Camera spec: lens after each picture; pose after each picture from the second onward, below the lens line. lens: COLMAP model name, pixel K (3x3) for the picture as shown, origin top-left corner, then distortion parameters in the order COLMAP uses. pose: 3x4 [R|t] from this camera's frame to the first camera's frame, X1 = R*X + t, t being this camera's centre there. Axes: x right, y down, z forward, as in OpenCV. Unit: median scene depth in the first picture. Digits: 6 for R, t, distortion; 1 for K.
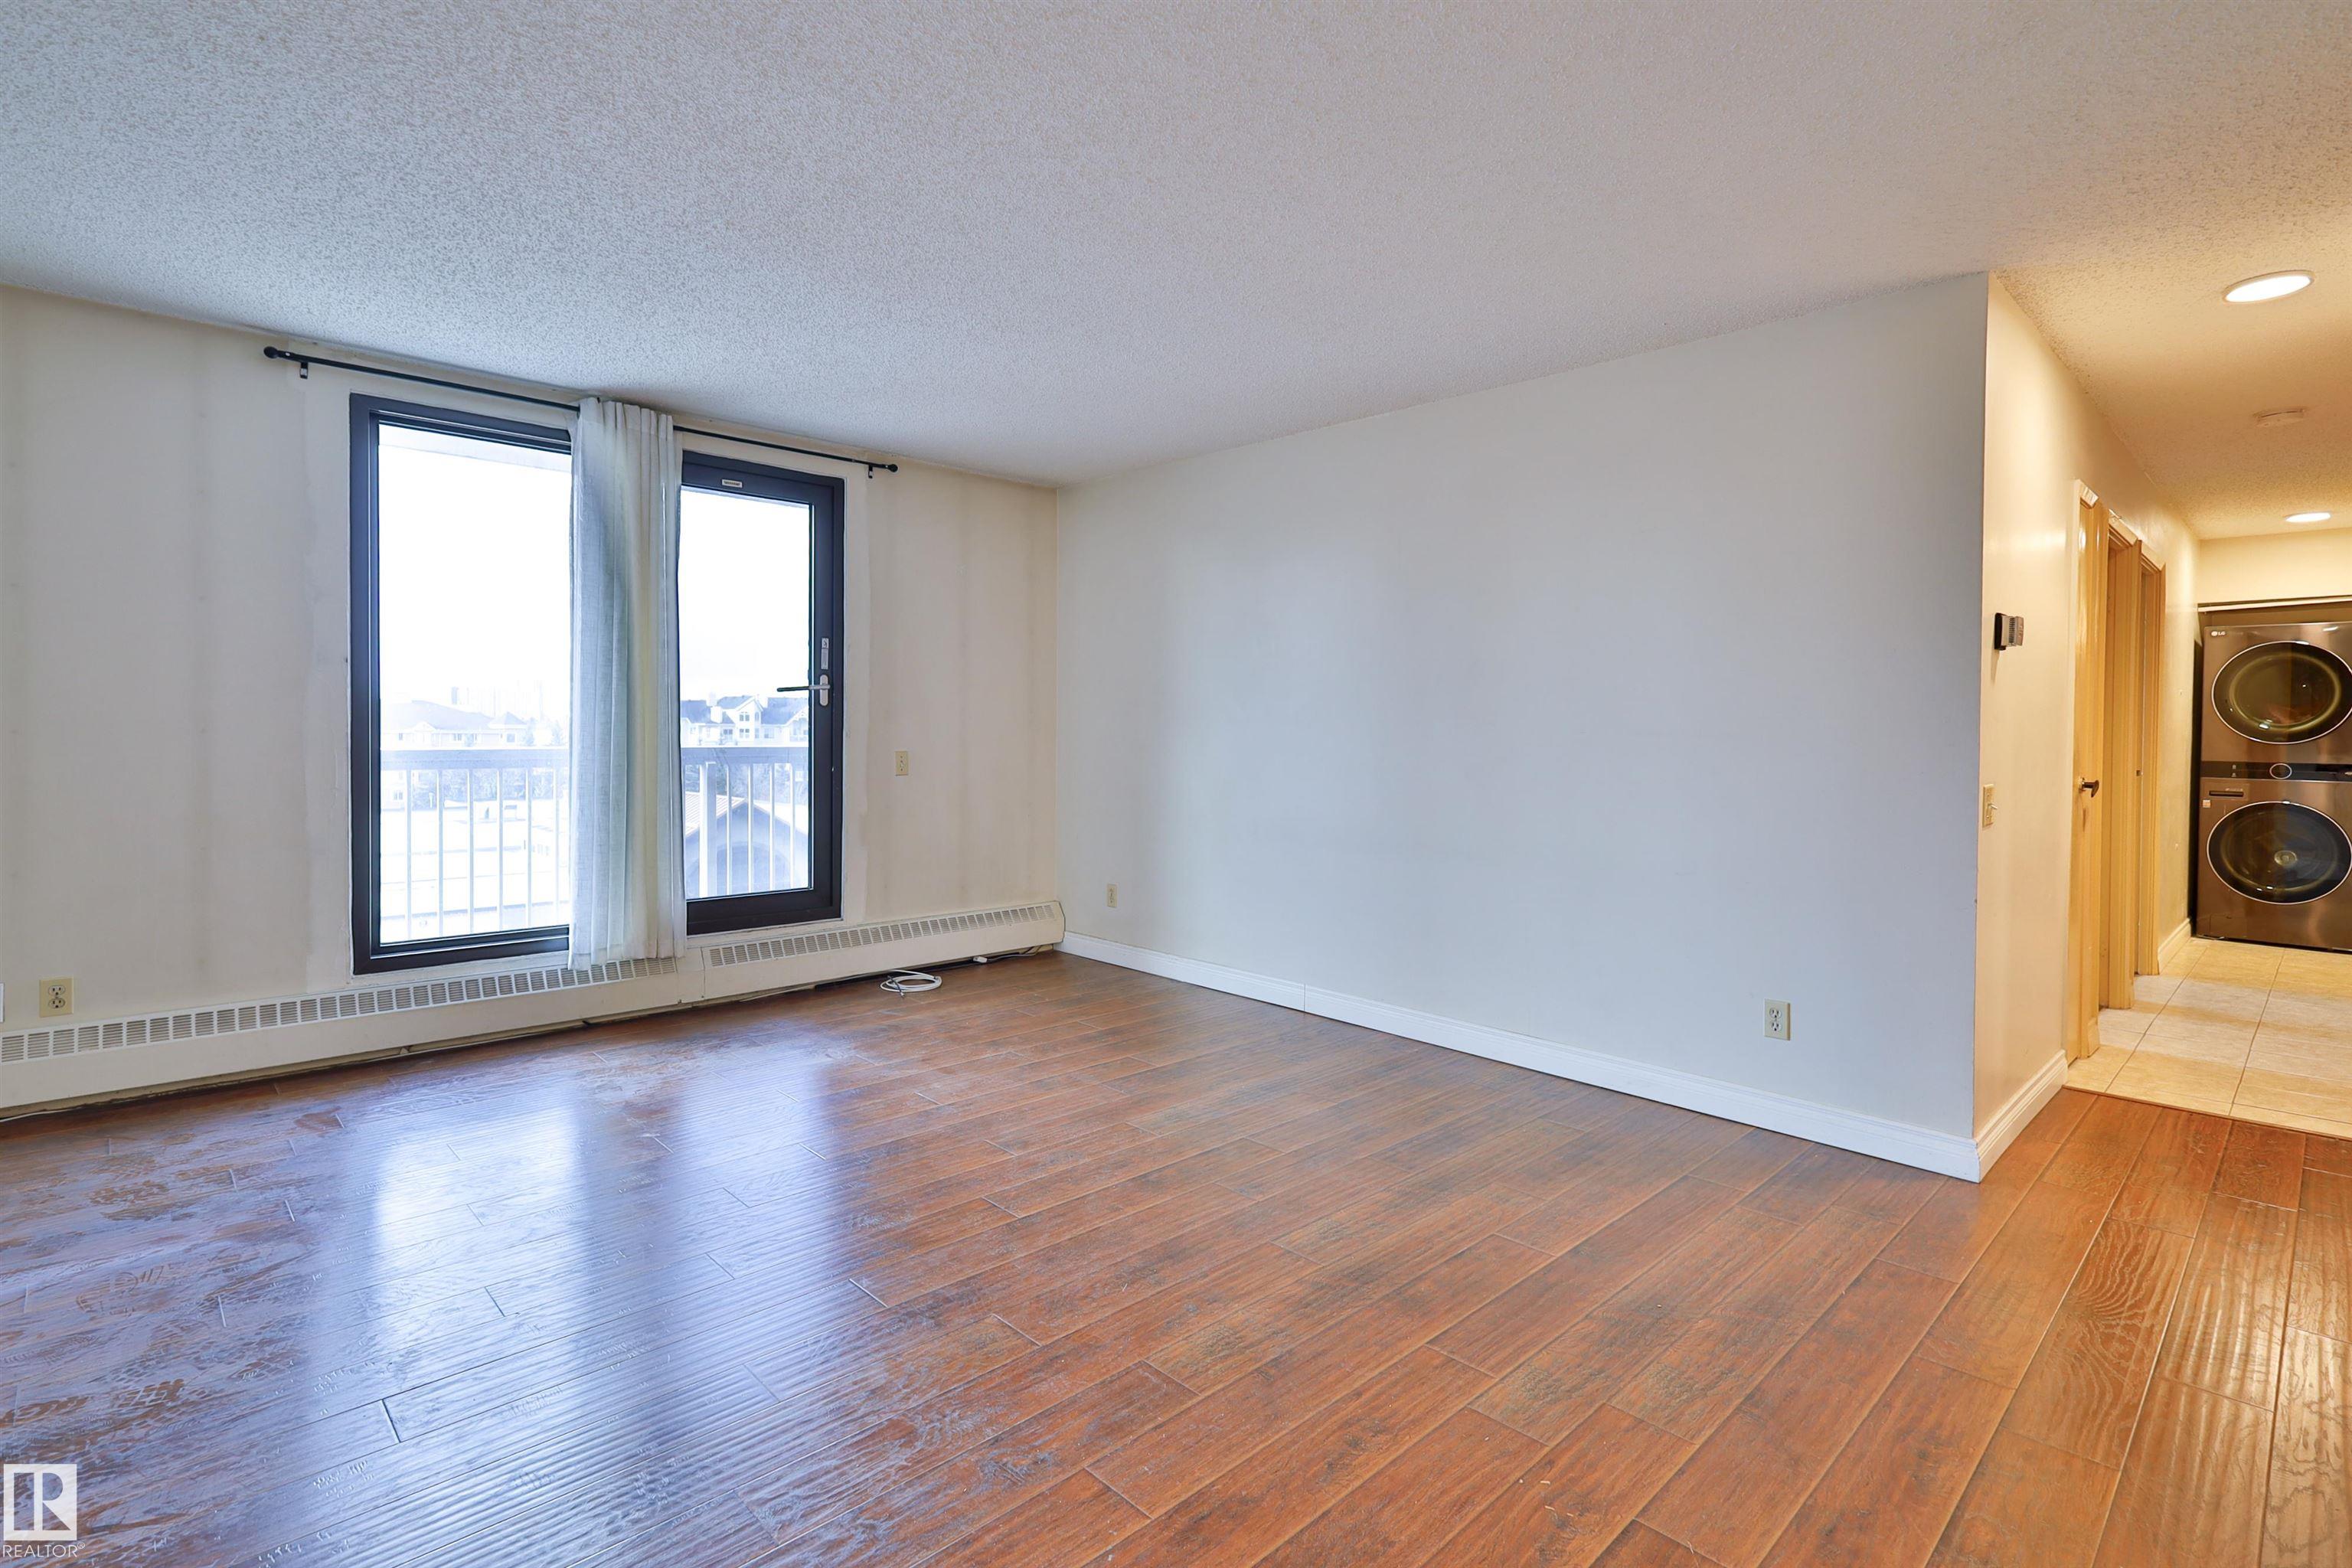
lens RADIAL K [[1107.5, 0, 1210.4], [0, 1107.5, 749.9], [0, 0, 1]] dist [0.003293, 0.000359]
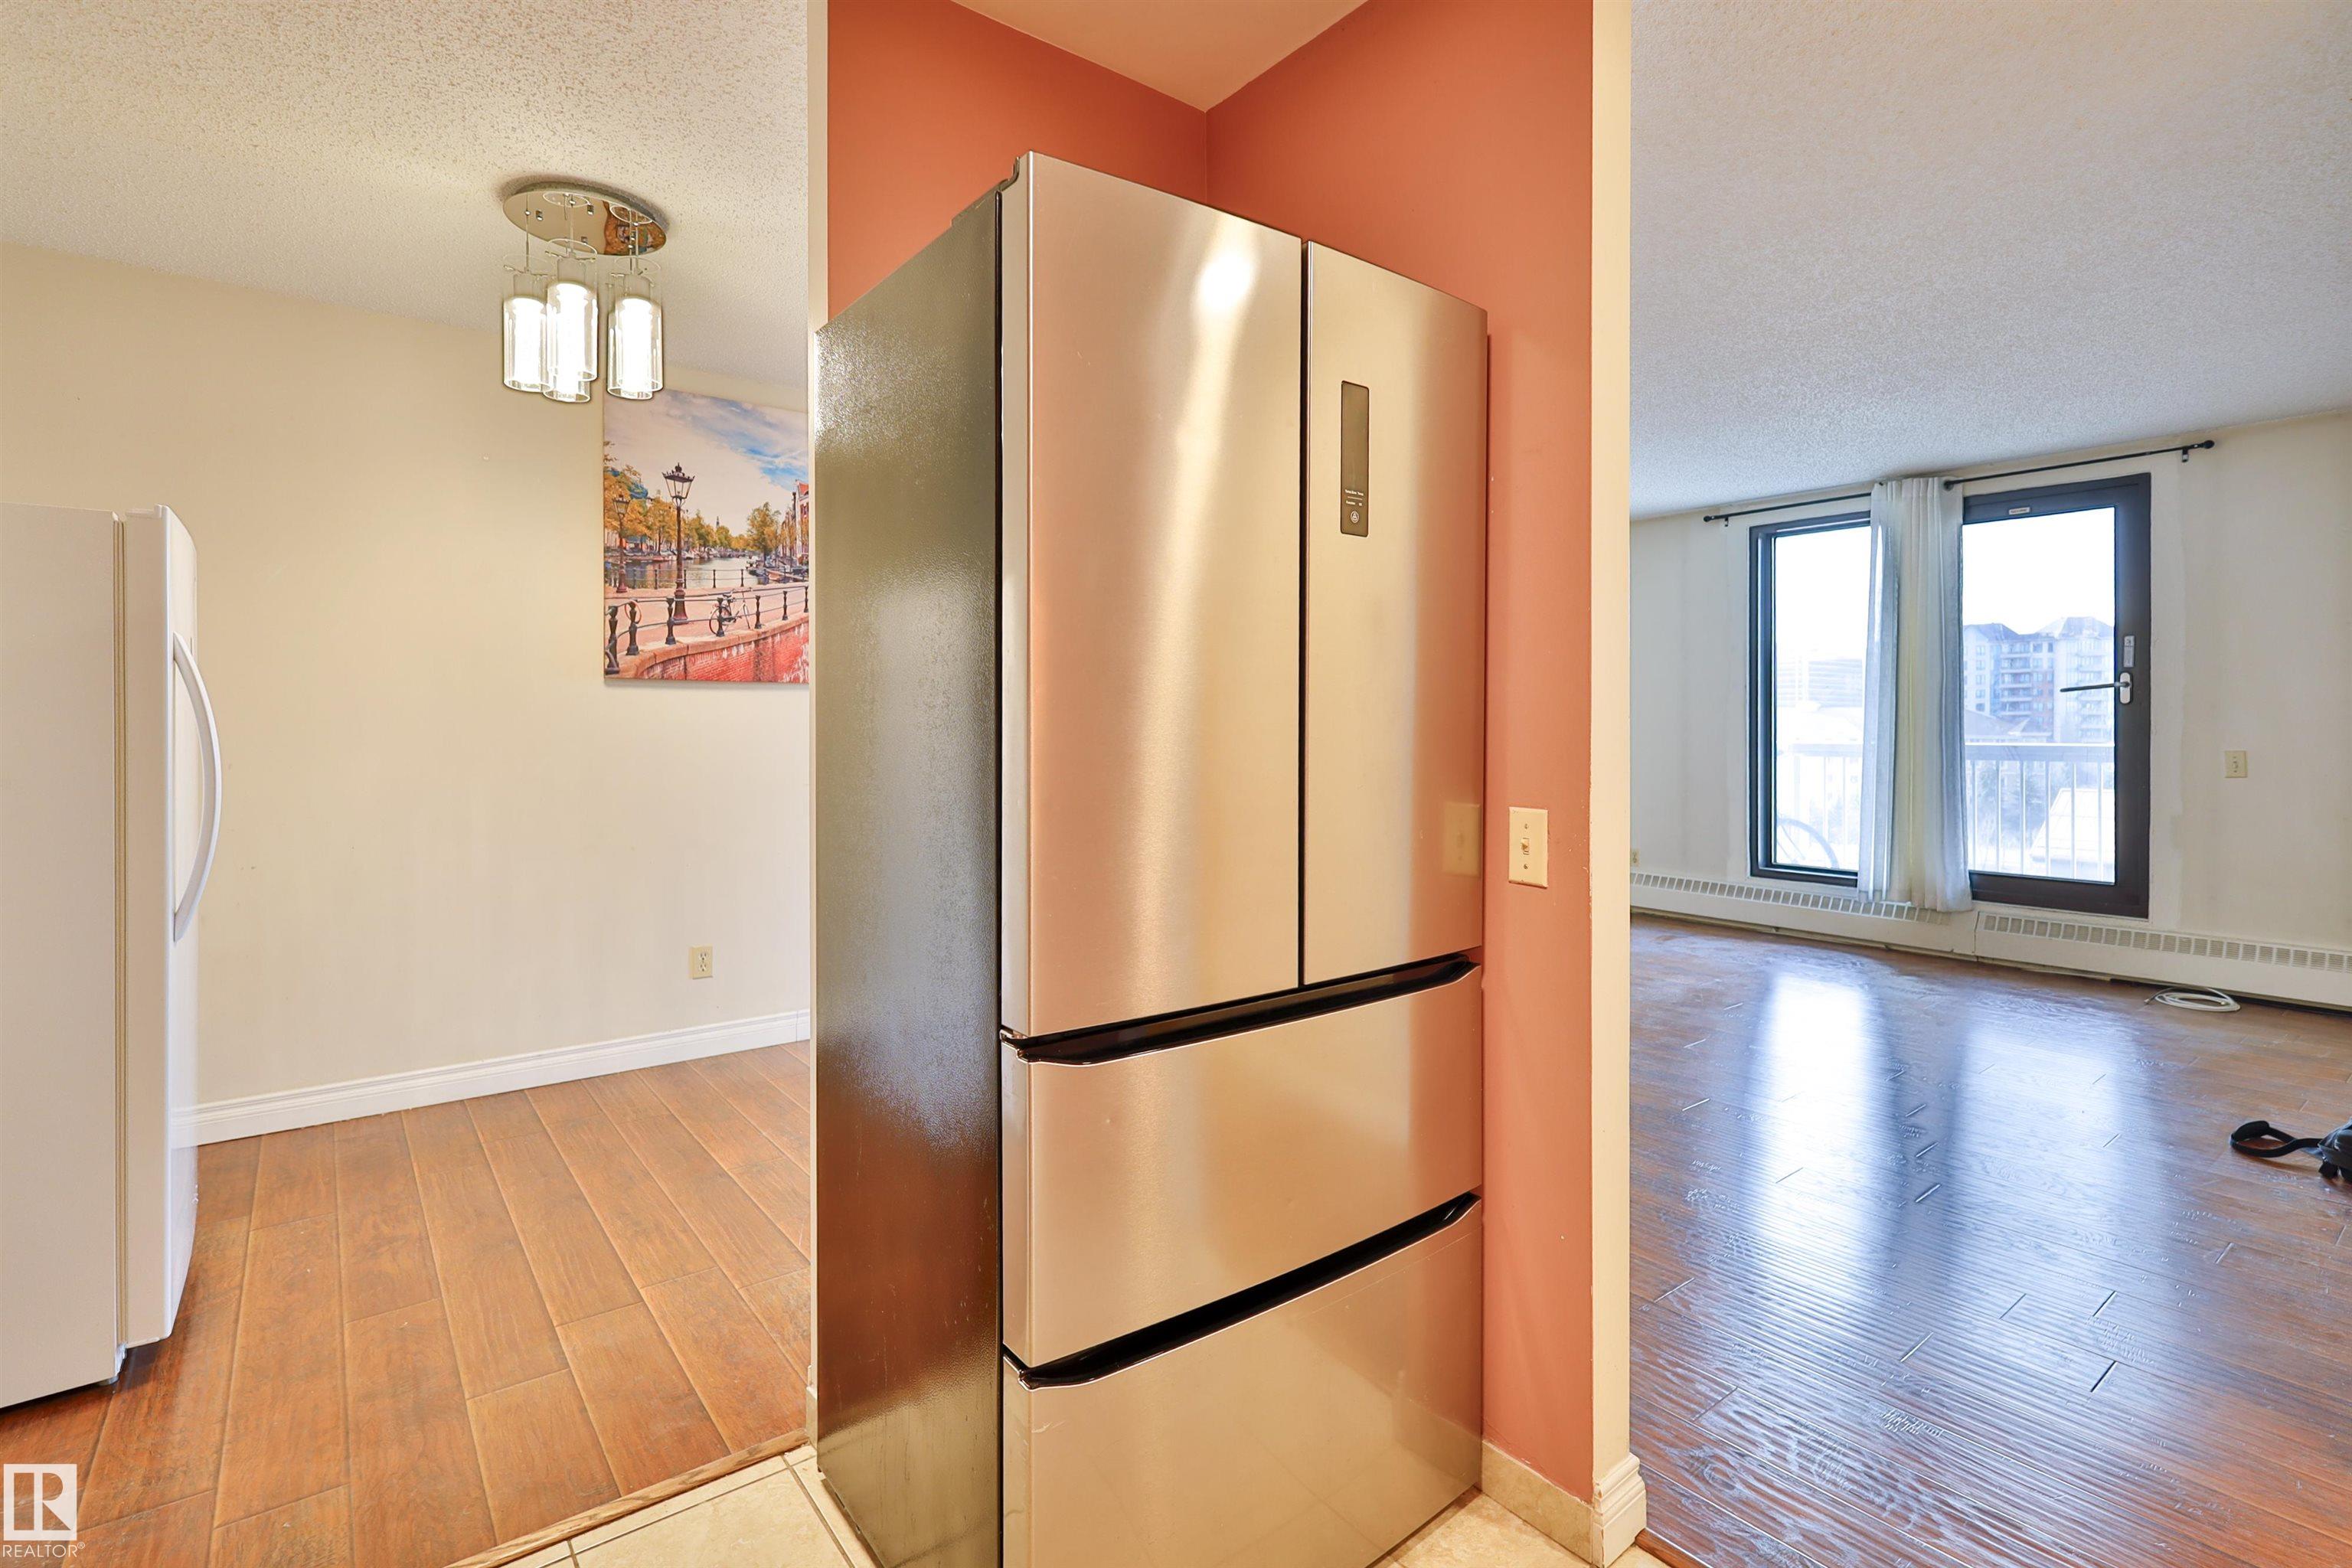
lens RADIAL K [[1117.3, 0, 1180.4], [0, 1117.3, 720.7], [0, 0, 1]] dist [0.000913, -0.000066]
pose [[-0.117436, -0.012597, -0.993001, 0.860785], [-0.020846, 0.999730, -0.010216, 0.004768], [0.992862, 0.019501, -0.117667, 0.303893]]
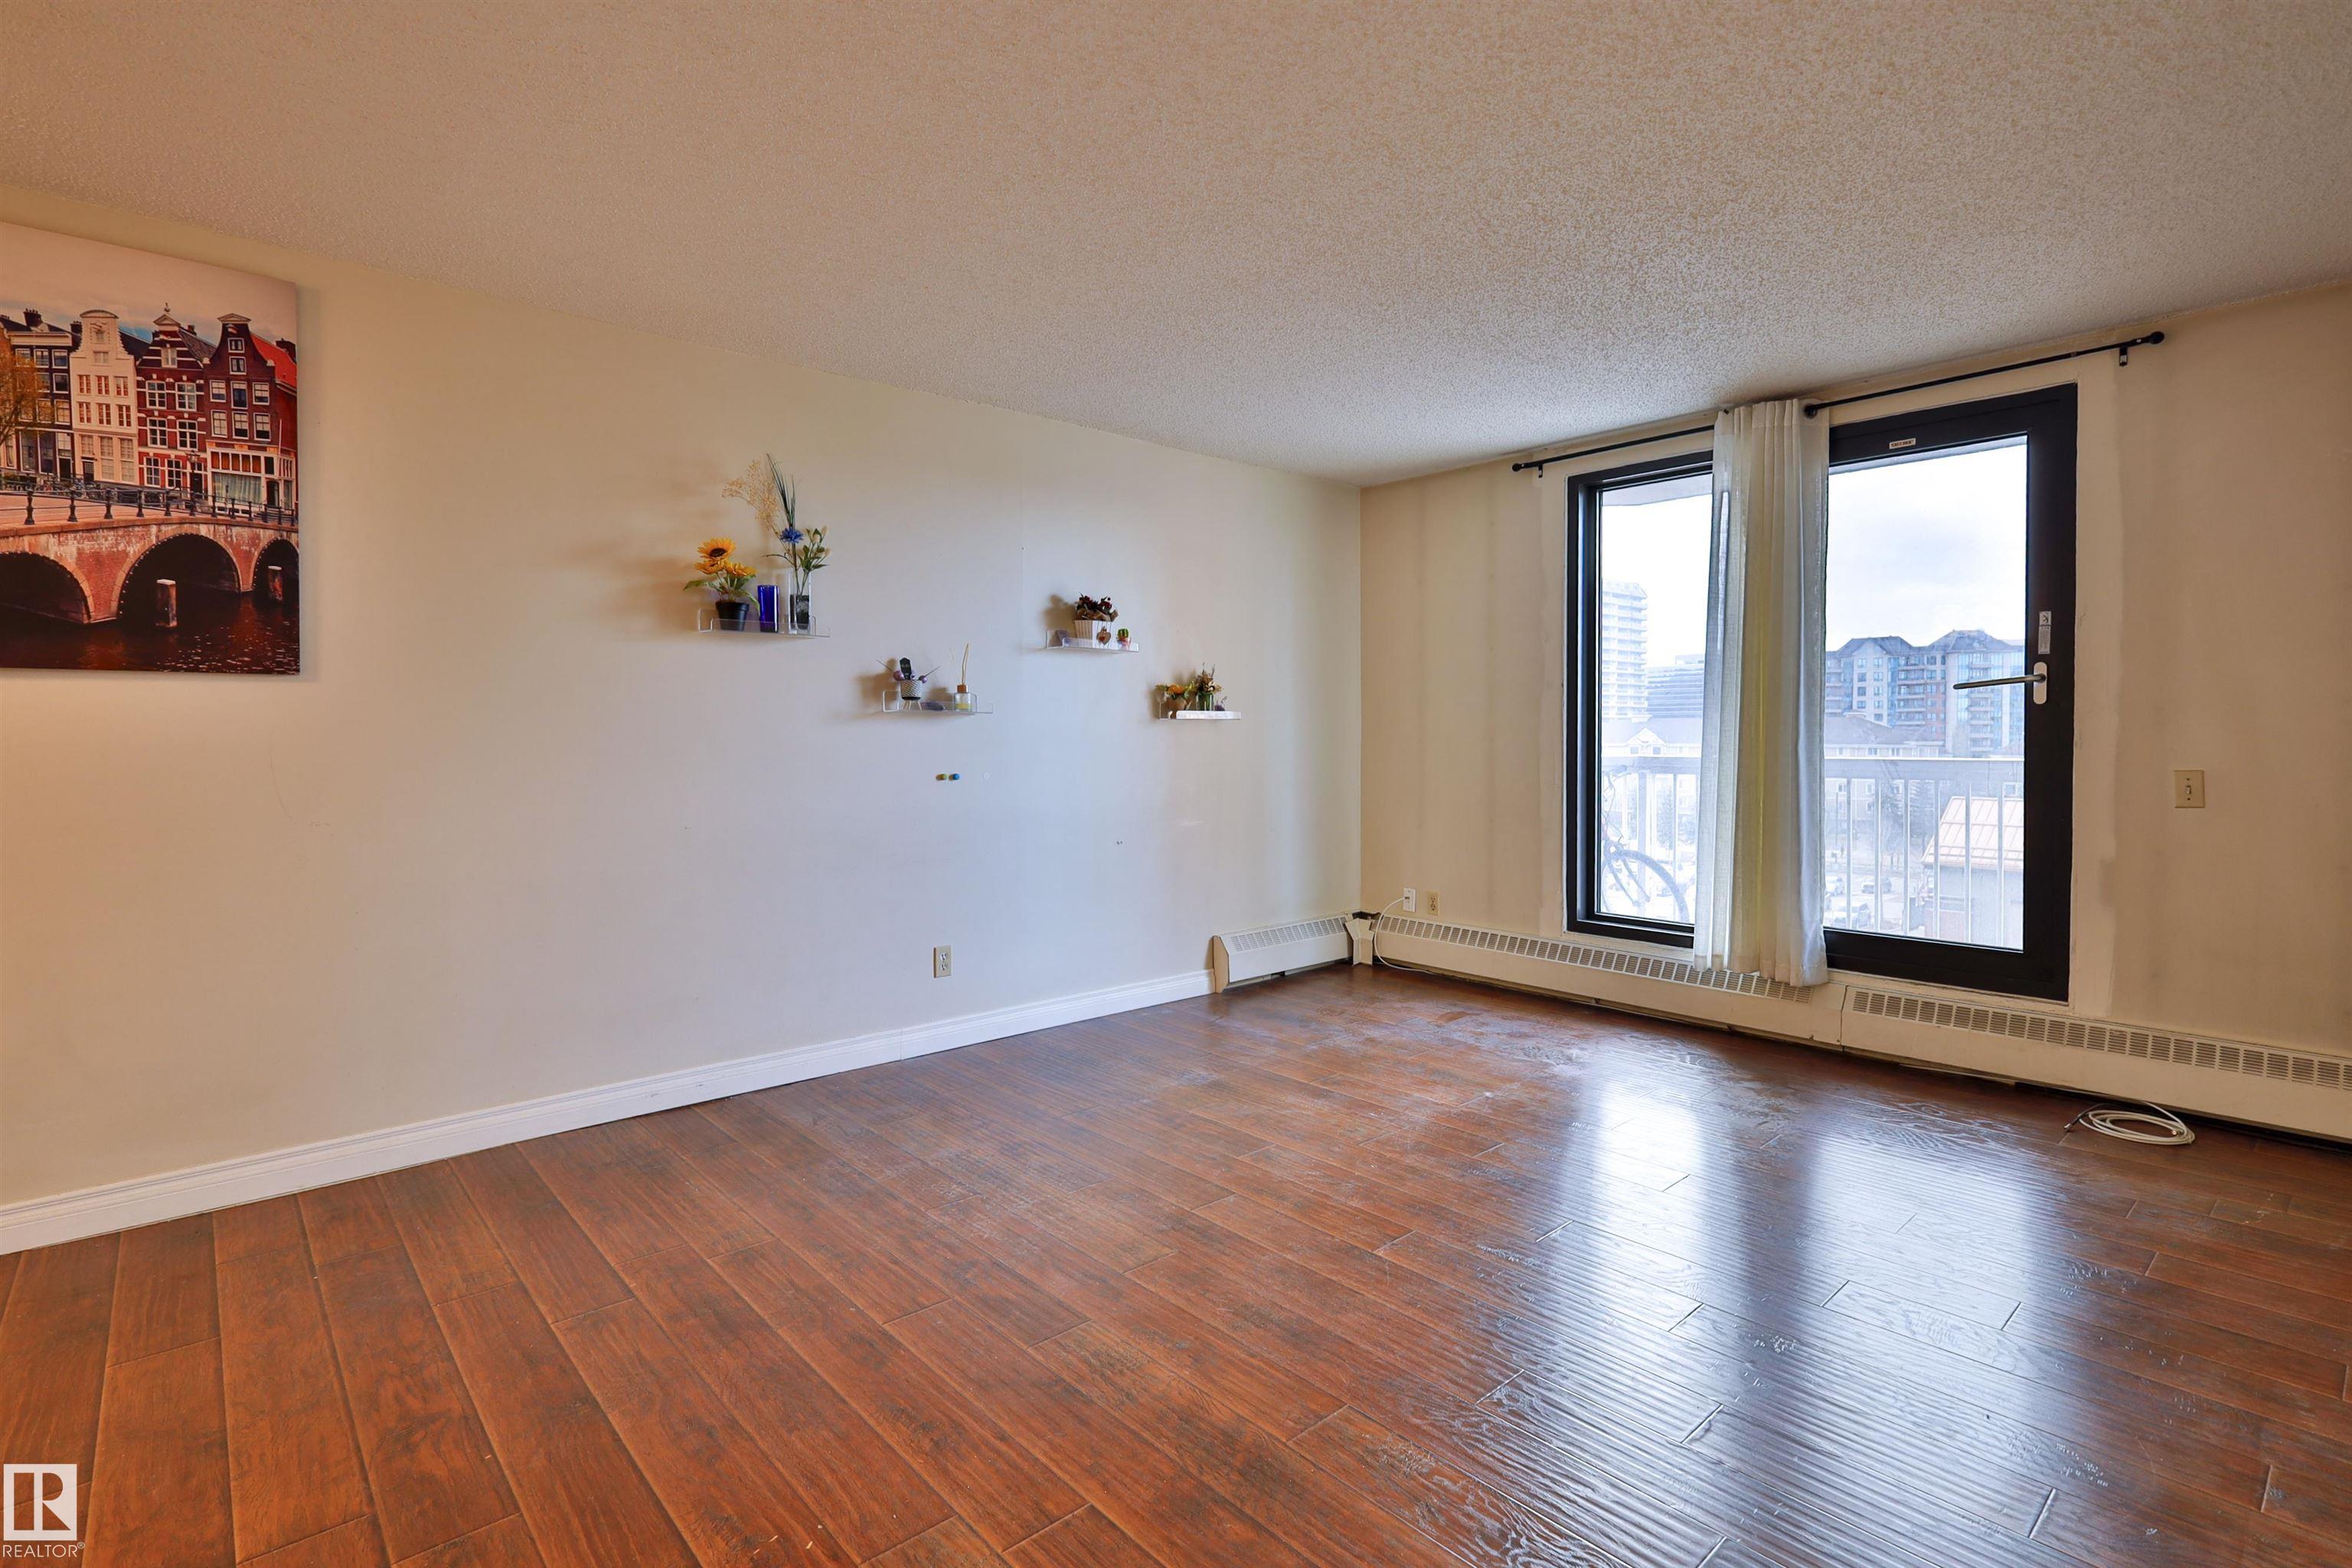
lens RADIAL K [[1131.8, 0, 1165.4], [0, 1131.8, 745.7], [0, 0, 1]] dist [0.002240, -0.000447]
pose [[-0.058221, 0.000812, -0.998303, 0.486332], [-0.018919, 0.999819, 0.001916, -0.003576], [0.998124, 0.018999, -0.058195, 0.532509]]
